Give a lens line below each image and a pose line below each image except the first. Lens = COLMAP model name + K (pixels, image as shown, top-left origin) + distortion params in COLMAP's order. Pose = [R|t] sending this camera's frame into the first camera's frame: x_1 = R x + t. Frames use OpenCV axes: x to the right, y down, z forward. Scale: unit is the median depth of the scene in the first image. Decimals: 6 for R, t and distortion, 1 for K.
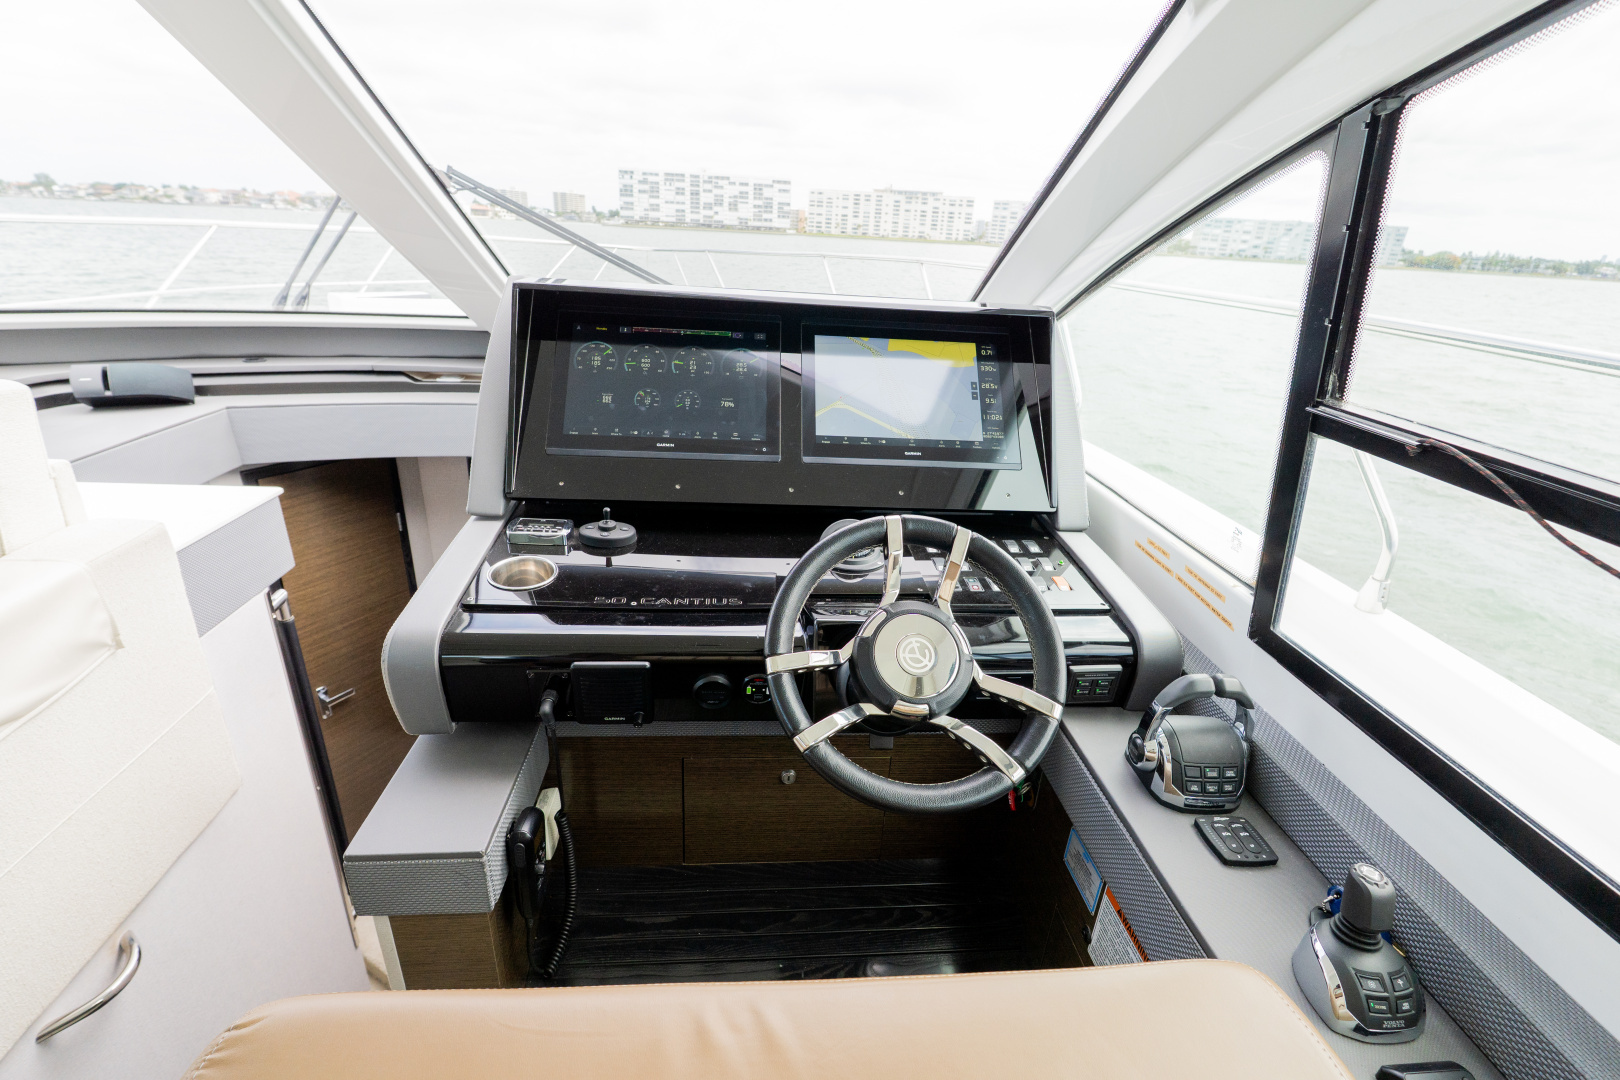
lens RADIAL K [[733.4, 0, 800.5], [0, 733.4, 539.7], [0, 0, 1]] dist [-0.013359, 0.000043]
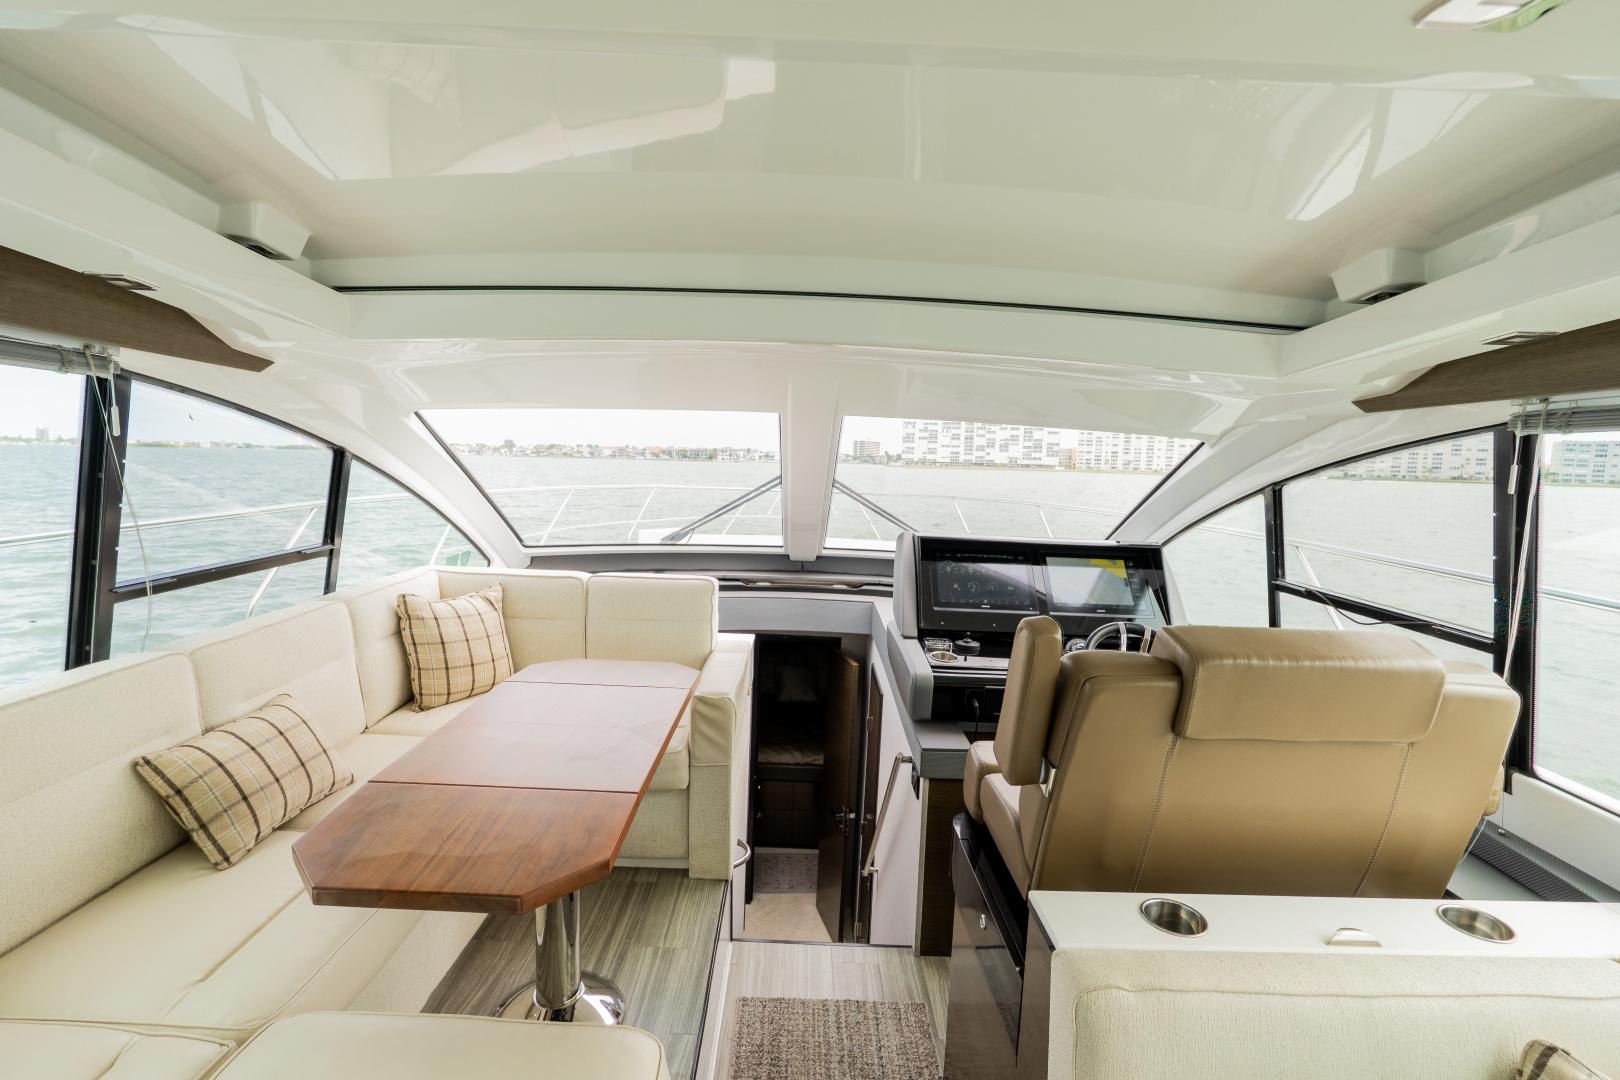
lens RADIAL K [[730.8, 0, 807.4], [0, 730.8, 544.0], [0, 0, 1]] dist [-0.009155, 0.001101]
pose [[0.996757, -0.009955, -0.079853, -0.522353], [-0.013506, 0.957545, -0.287968, 0.315578], [0.079329, 0.288113, 0.954305, -1.130349]]
